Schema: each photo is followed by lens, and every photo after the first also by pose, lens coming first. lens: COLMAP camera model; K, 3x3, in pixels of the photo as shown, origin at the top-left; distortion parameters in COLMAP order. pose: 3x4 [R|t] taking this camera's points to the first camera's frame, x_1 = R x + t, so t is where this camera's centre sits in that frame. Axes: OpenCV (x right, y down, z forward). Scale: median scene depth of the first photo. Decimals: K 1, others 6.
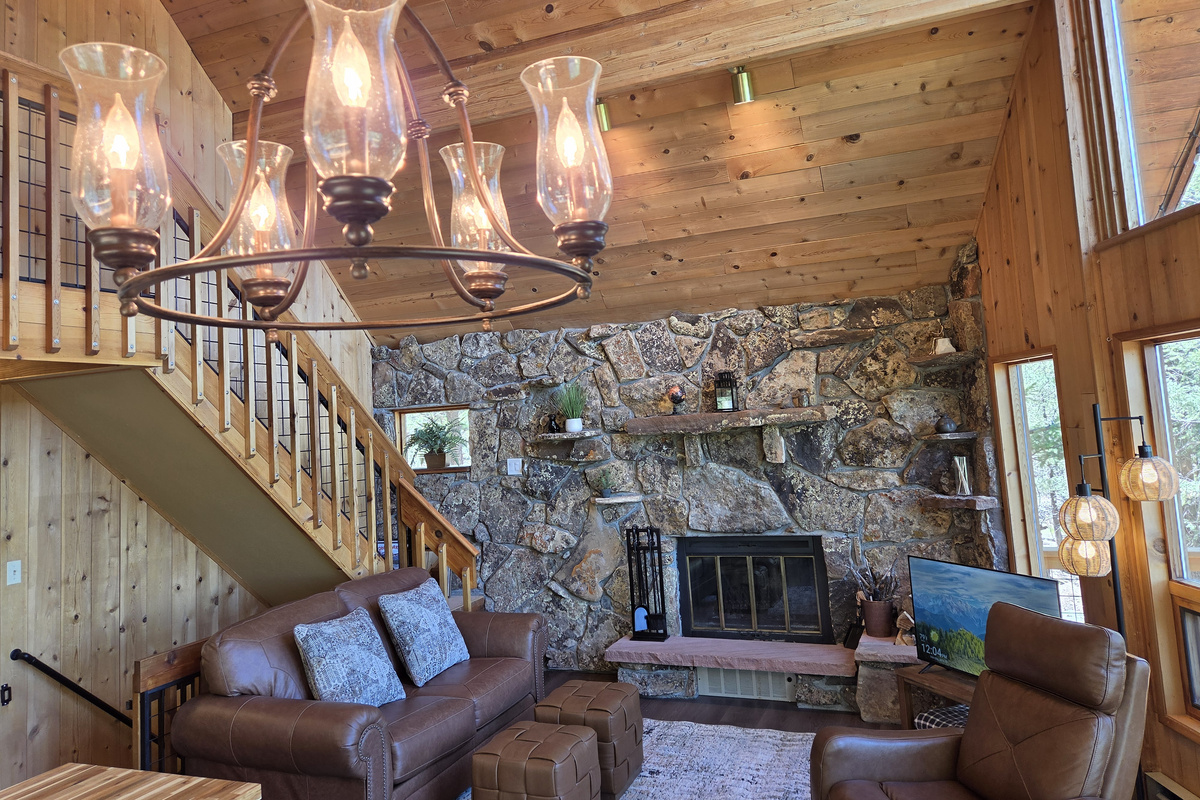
lens RADIAL K [[828.2, 0, 598.8], [0, 828.2, 343.1], [0, 0, 1]] dist [0.094122, -0.112517]
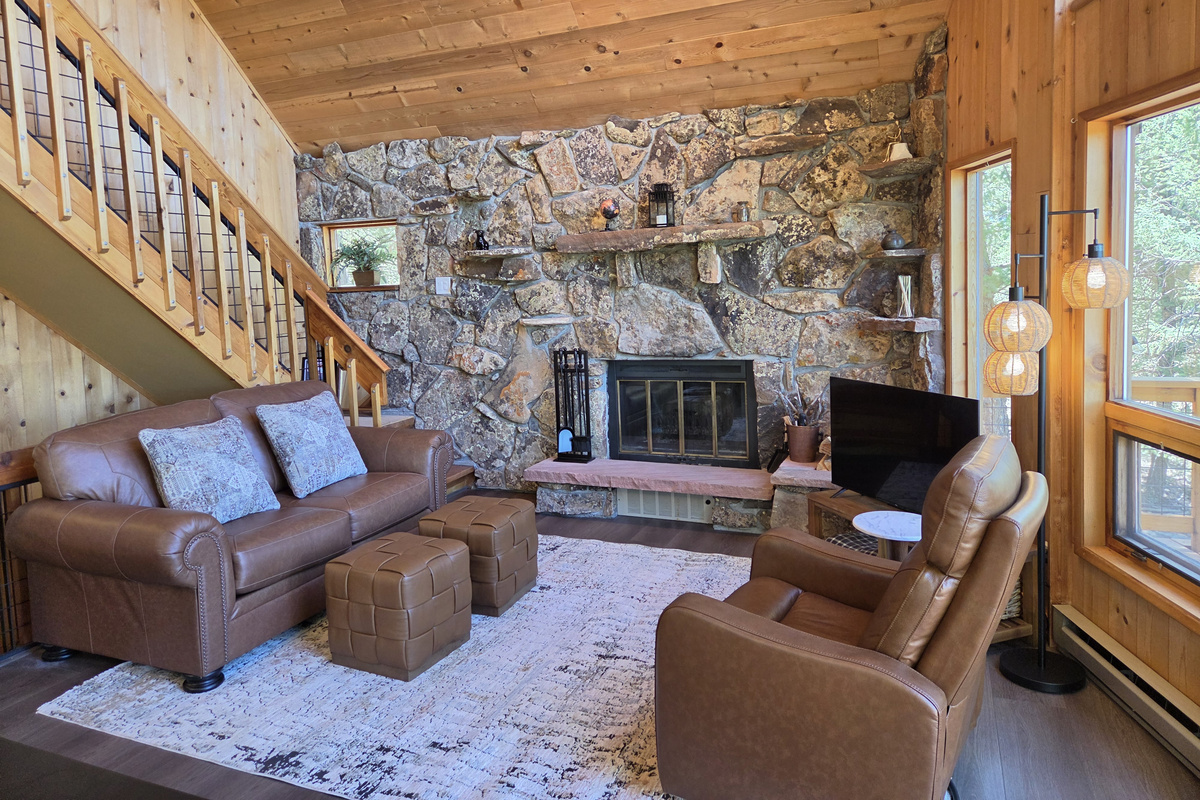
lens RADIAL K [[798.2, 0, 597.6], [0, 798.2, 334.1], [0, 0, 1]] dist [0.086561, -0.087518]
pose [[0.999596, 0.023857, -0.015458, 0.102704], [-0.020883, 0.985197, 0.170149, 0.050843], [0.019288, -0.169757, 0.985297, 0.110407]]
